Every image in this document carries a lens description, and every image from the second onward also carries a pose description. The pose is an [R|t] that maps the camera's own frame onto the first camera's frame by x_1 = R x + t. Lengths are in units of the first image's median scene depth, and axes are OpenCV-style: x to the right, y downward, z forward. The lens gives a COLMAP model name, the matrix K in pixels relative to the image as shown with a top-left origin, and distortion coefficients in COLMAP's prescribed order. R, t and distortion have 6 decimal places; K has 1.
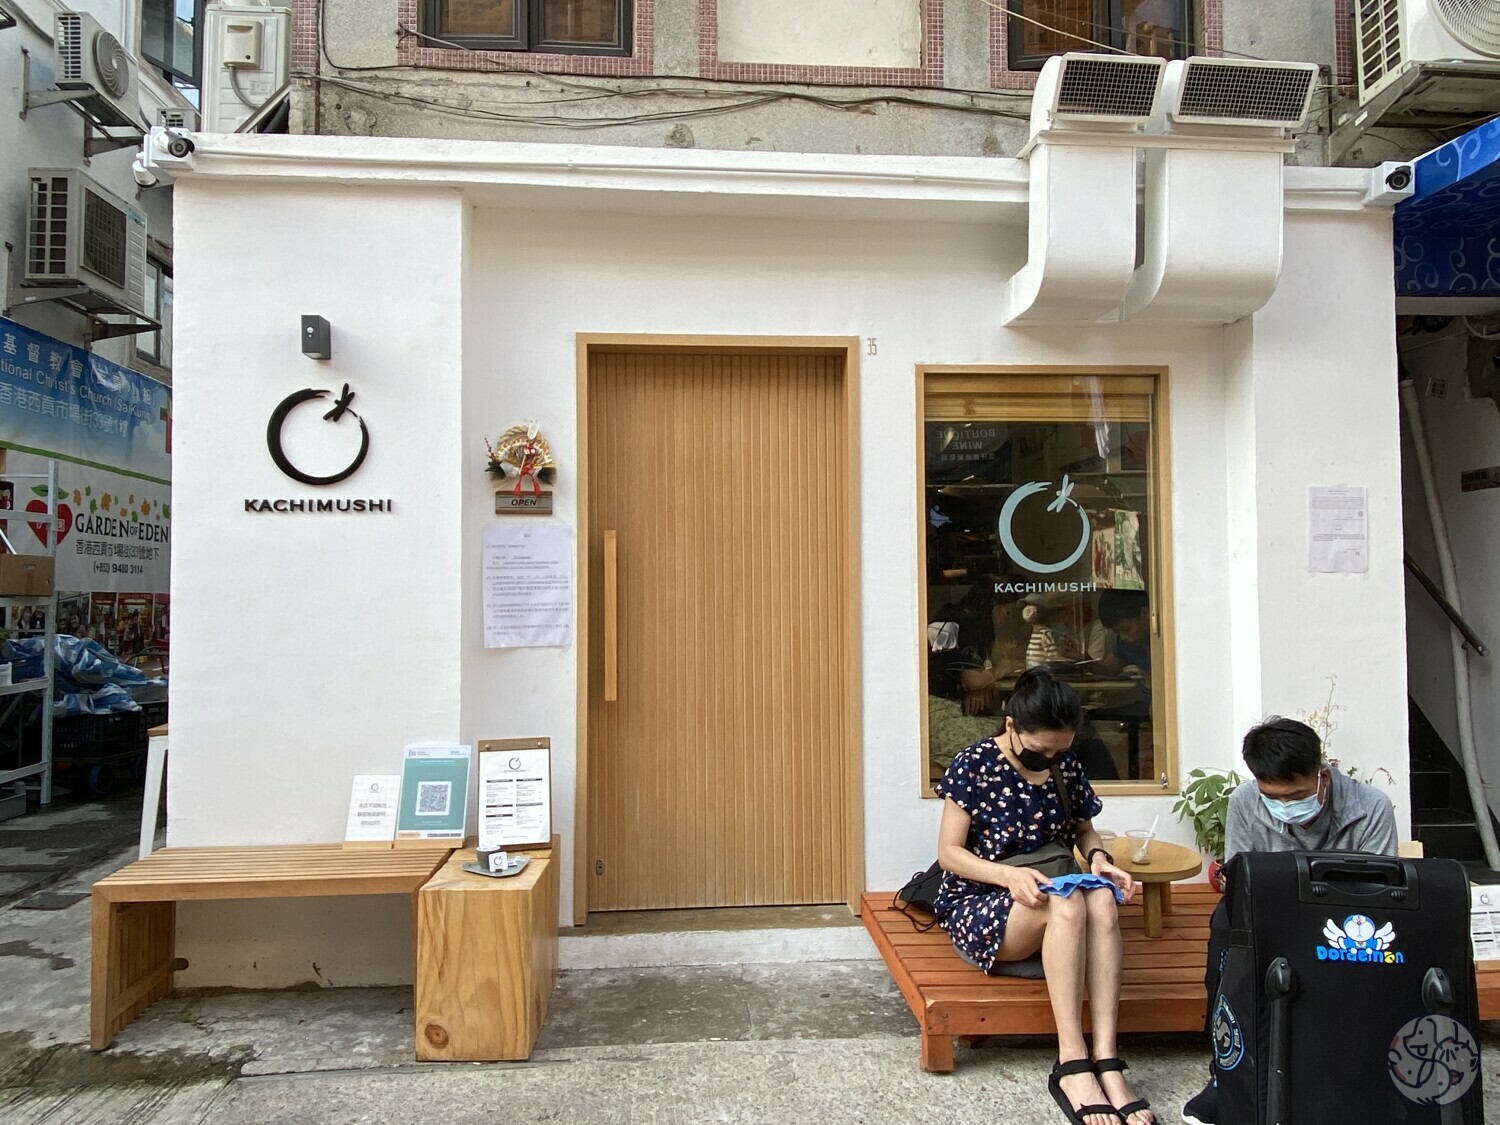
lens RADIAL K [[1045.5, 0, 753.9], [0, 1045.5, 559.1], [0, 0, 1]] dist [0.042858, -0.052267]
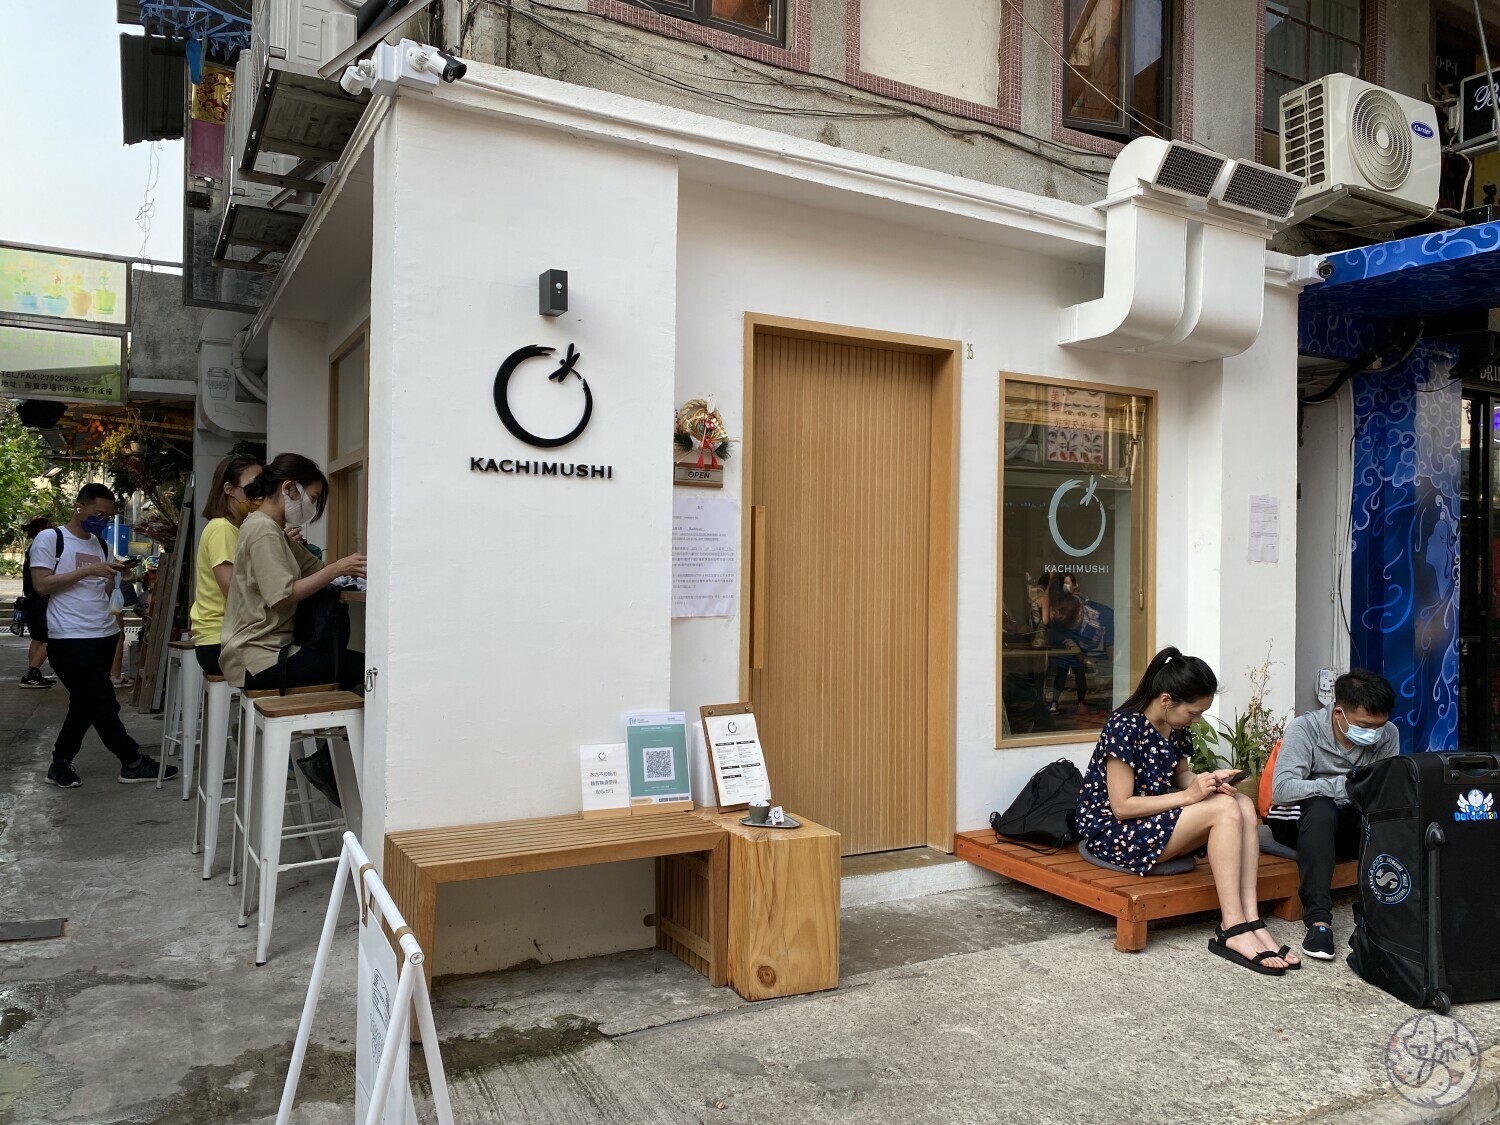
lens RADIAL K [[1161.1, 0, 753.1], [0, 1161.1, 564.0], [0, 0, 1]] dist [-0.001024, 0.003692]
pose [[0.904512, 0.022190, 0.425871, -0.646012], [-0.034559, 0.999175, 0.021338, 0.006634], [-0.425046, -0.034018, 0.904532, -0.038433]]
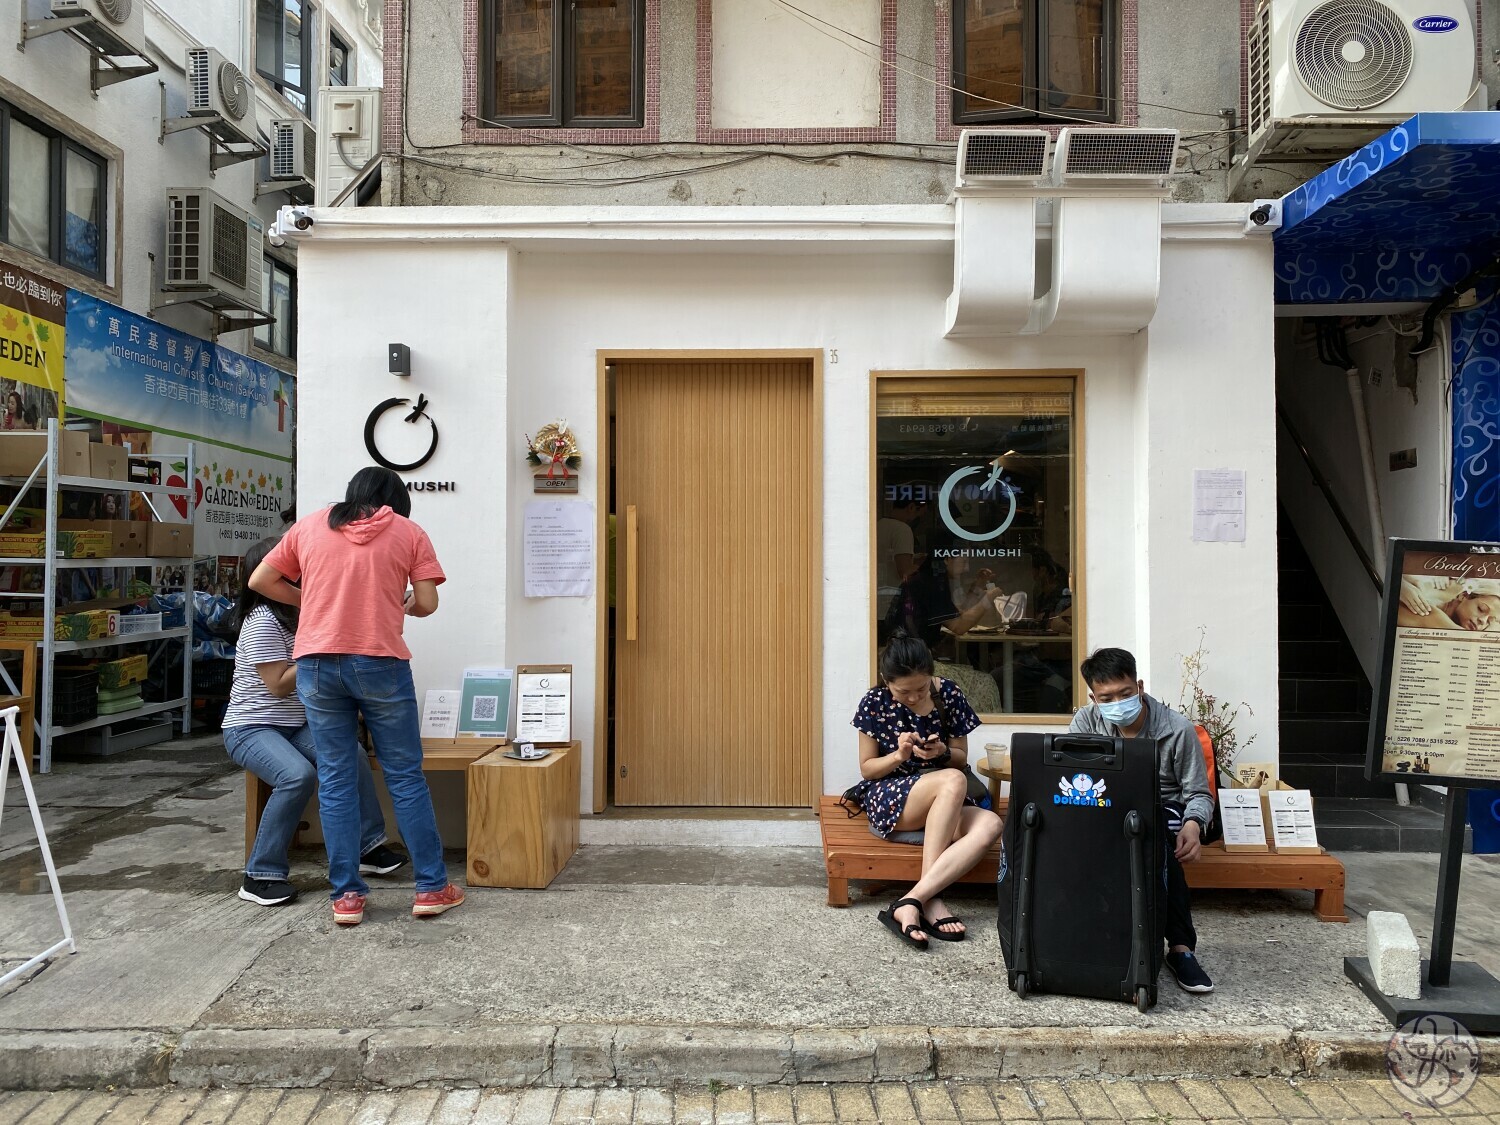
lens RADIAL K [[1161.1, 0, 756.6], [0, 1161.1, 546.1], [0, 0, 1]] dist [-0.001024, 0.003692]
pose [[0.994116, 0.005671, -0.108168, 0.176728], [-0.004109, 0.999884, 0.014661, 0.000765], [0.108238, -0.014130, 0.994025, -0.379010]]
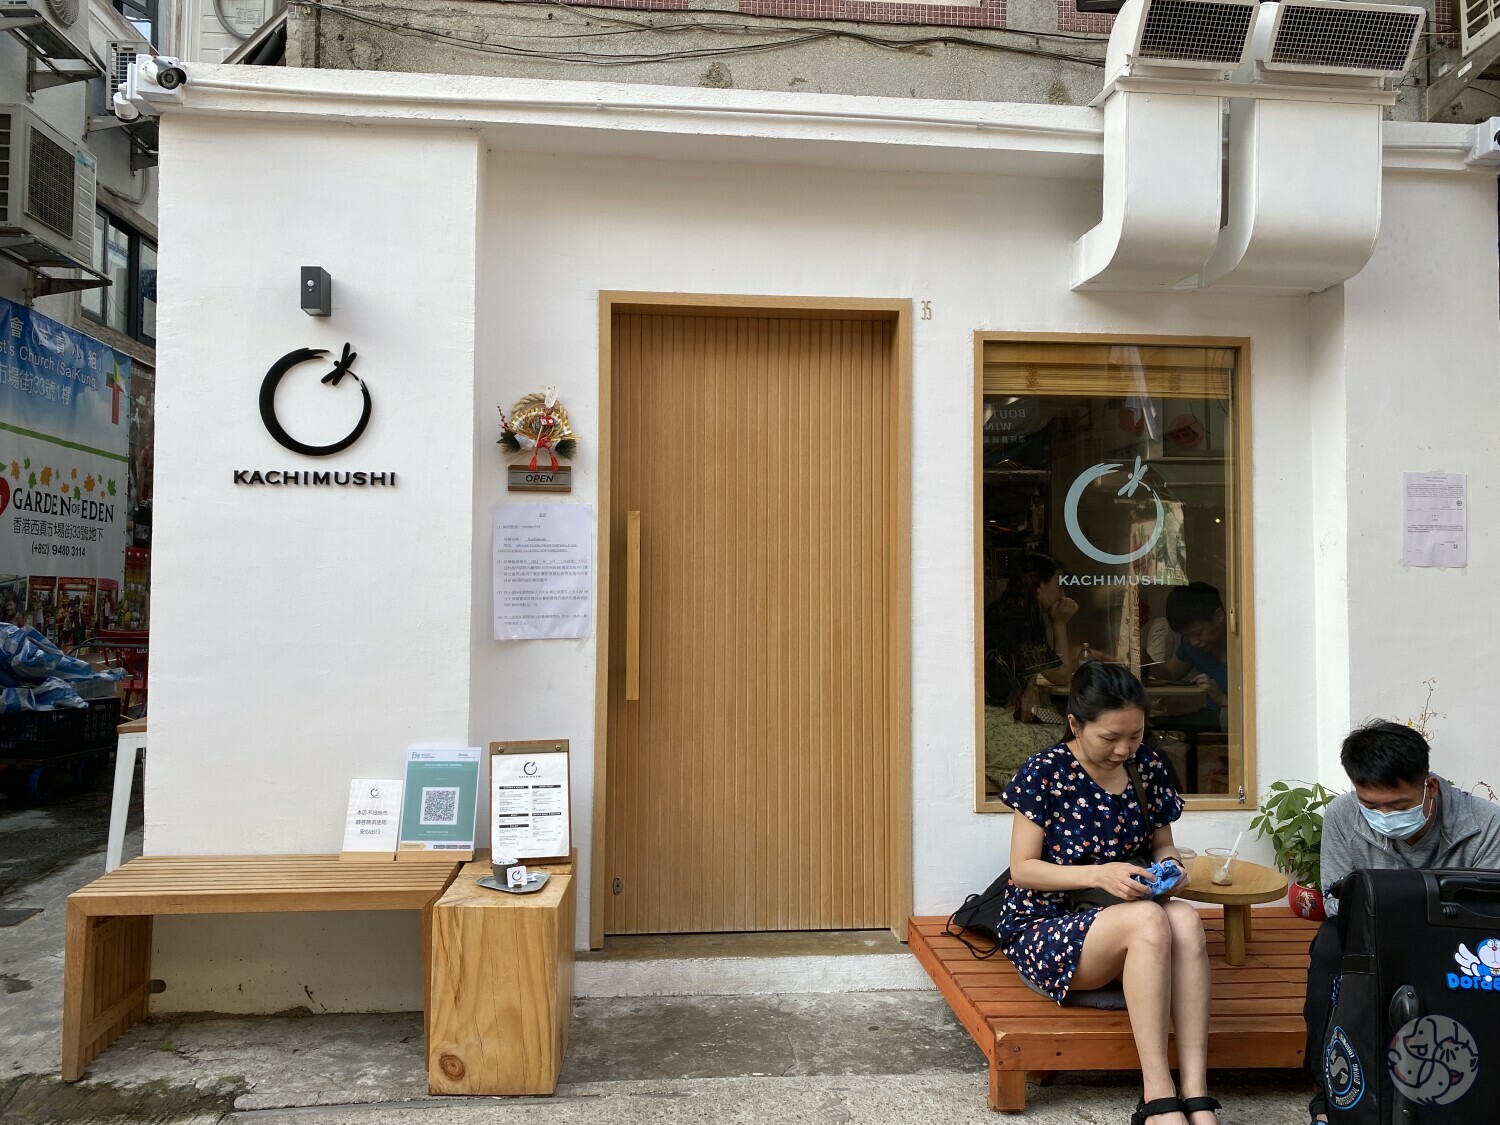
lens RADIAL K [[1161.1, 0, 750.7], [0, 1161.1, 548.5], [0, 0, 1]] dist [-0.001024, 0.003692]
pose [[0.999864, 0.012364, 0.010897, -0.048478], [-0.012331, 0.999919, -0.003048, 0.007093], [-0.010934, 0.002914, 0.999936, 0.003148]]
